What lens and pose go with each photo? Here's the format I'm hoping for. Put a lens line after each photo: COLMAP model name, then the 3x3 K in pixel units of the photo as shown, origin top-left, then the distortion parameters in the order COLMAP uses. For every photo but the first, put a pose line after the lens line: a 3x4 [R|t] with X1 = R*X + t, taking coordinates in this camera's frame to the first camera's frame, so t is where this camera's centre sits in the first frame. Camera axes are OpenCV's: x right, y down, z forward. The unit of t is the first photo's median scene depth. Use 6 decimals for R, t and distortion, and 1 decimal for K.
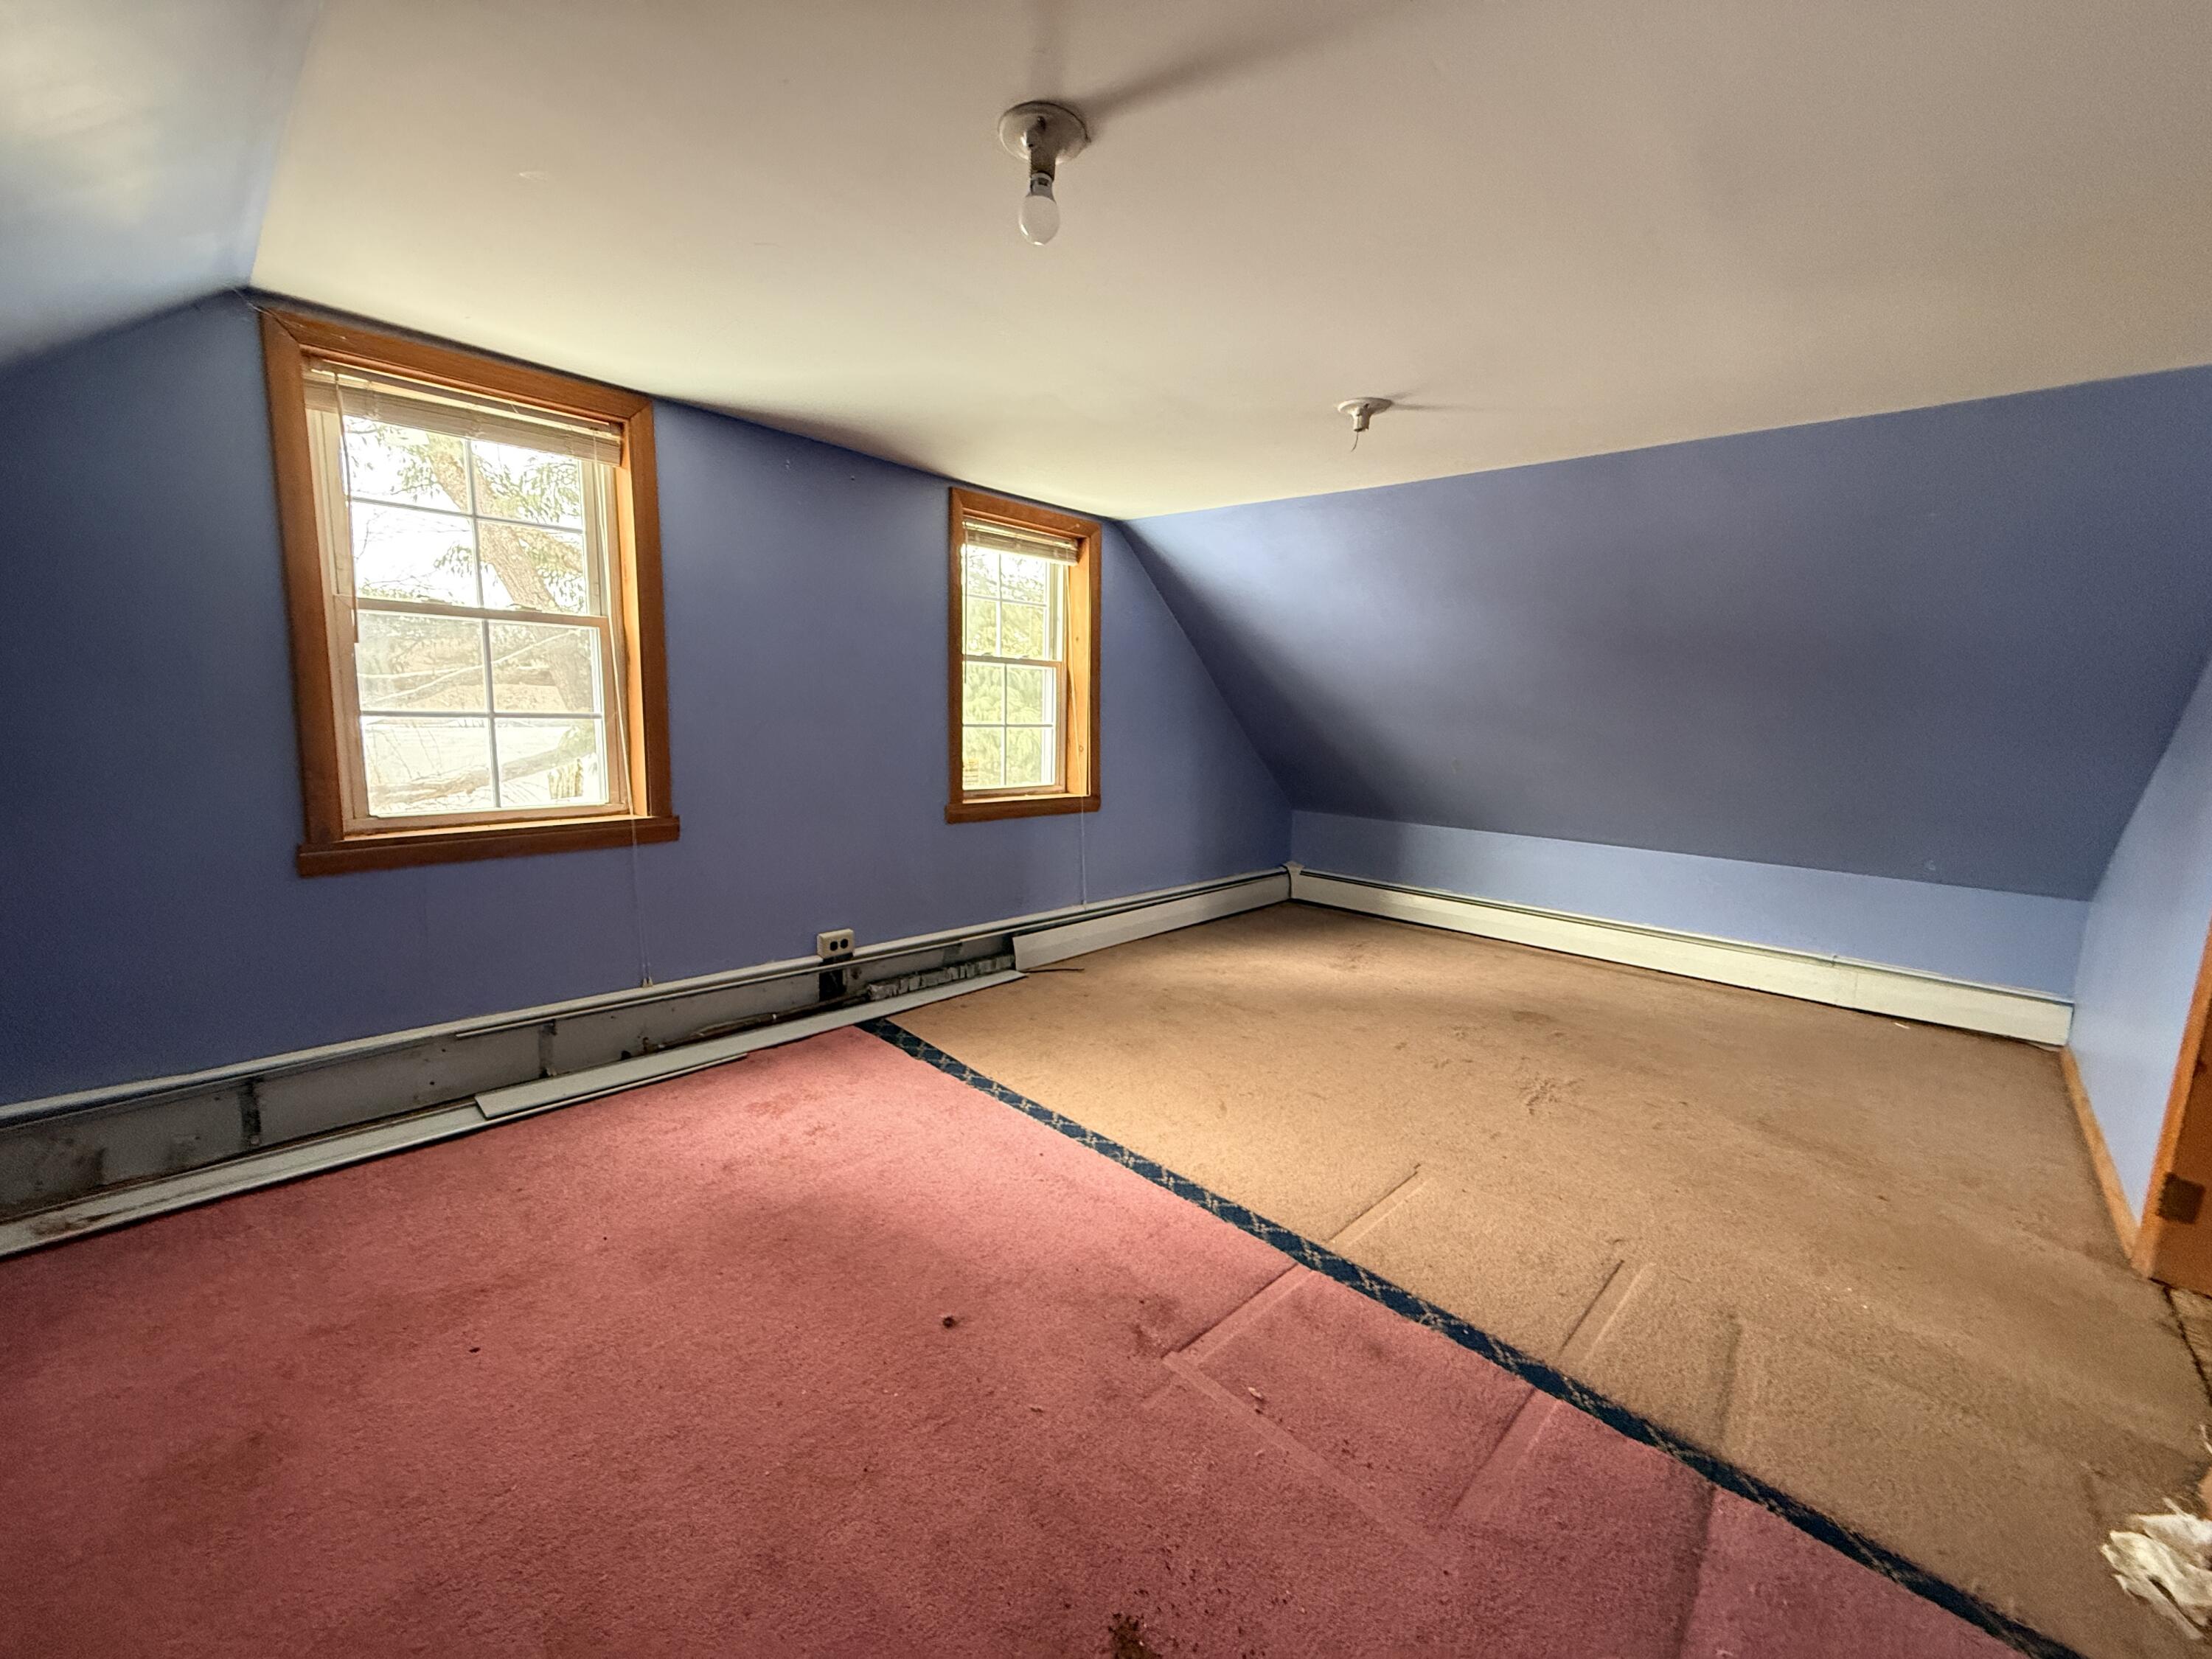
lens RADIAL K [[879.9, 0, 1103.9], [0, 879.9, 831.0], [0, 0, 1]] dist [0.005642, -0.000065]
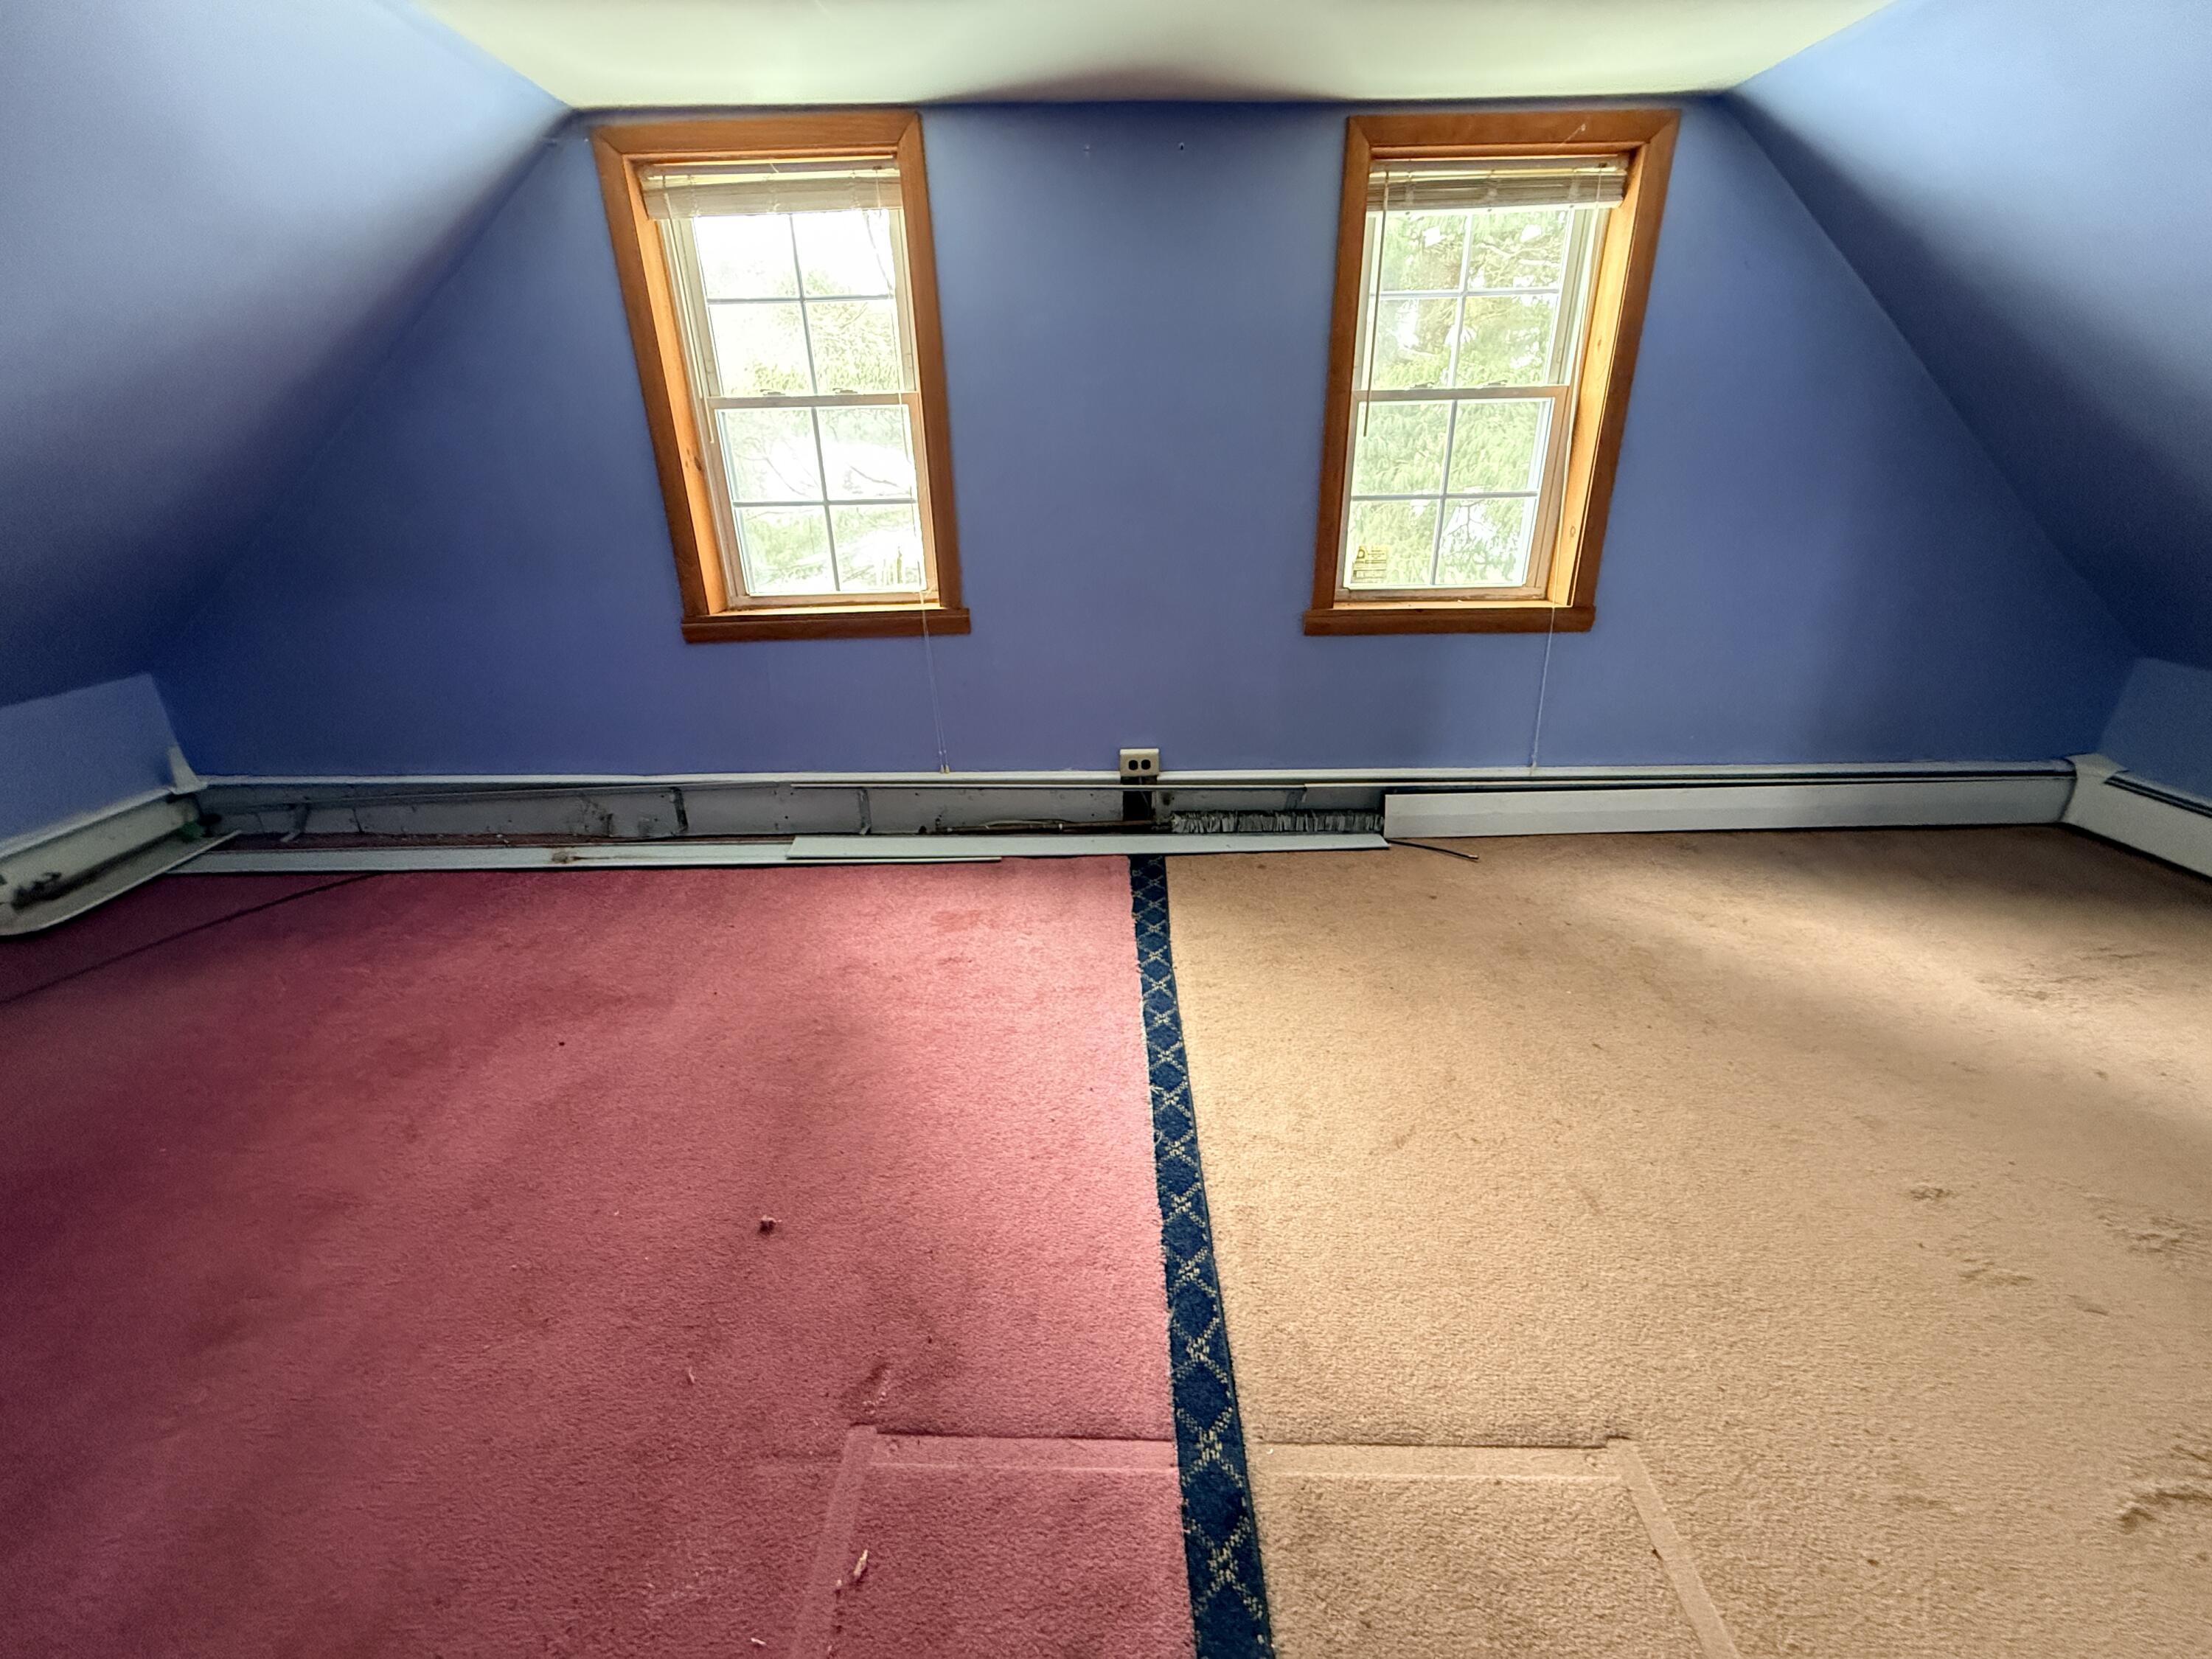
lens RADIAL K [[879.9, 0, 1099.6], [0, 879.9, 829.8], [0, 0, 1]] dist [0.005642, -0.000065]
pose [[0.687745, 0.247459, -0.682474, 0.333858], [-0.062143, 0.956726, 0.284277, -0.066935], [0.723287, -0.153099, 0.673362, 0.399196]]
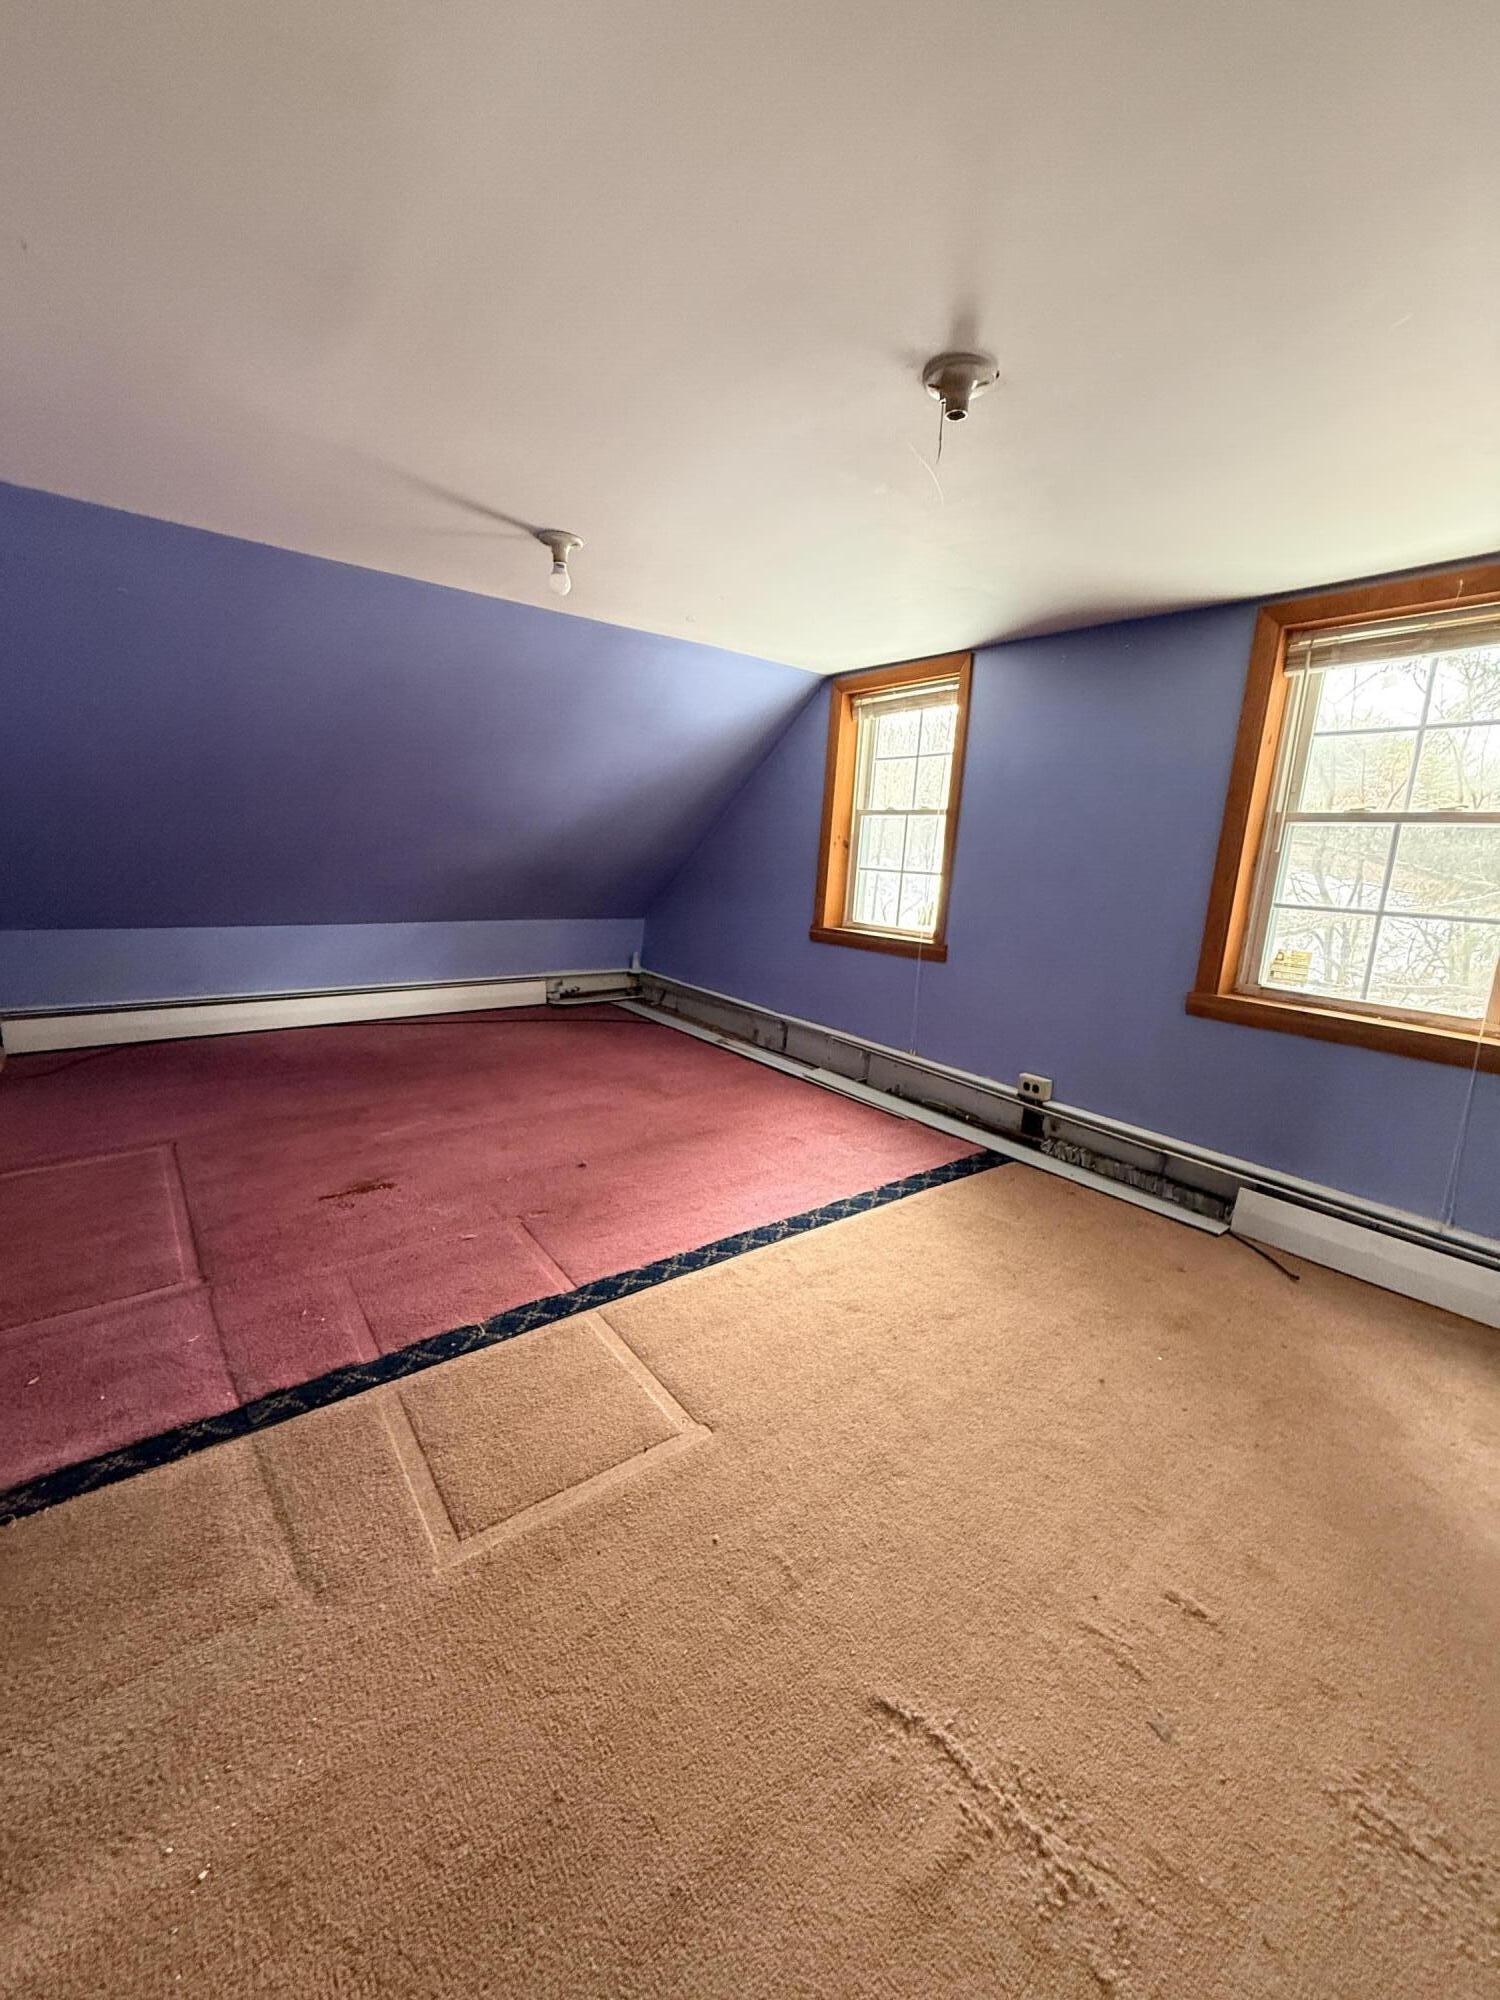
lens RADIAL K [[795.6, 0, 749.6], [0, 795.6, 998.2], [0, 0, 1]] dist [0.005642, -0.000065]
pose [[-0.148603, 0.139482, -0.979011, 0.793513], [-0.203278, 0.964552, 0.168278, -0.083523], [0.967778, 0.224018, -0.114982, 0.836373]]
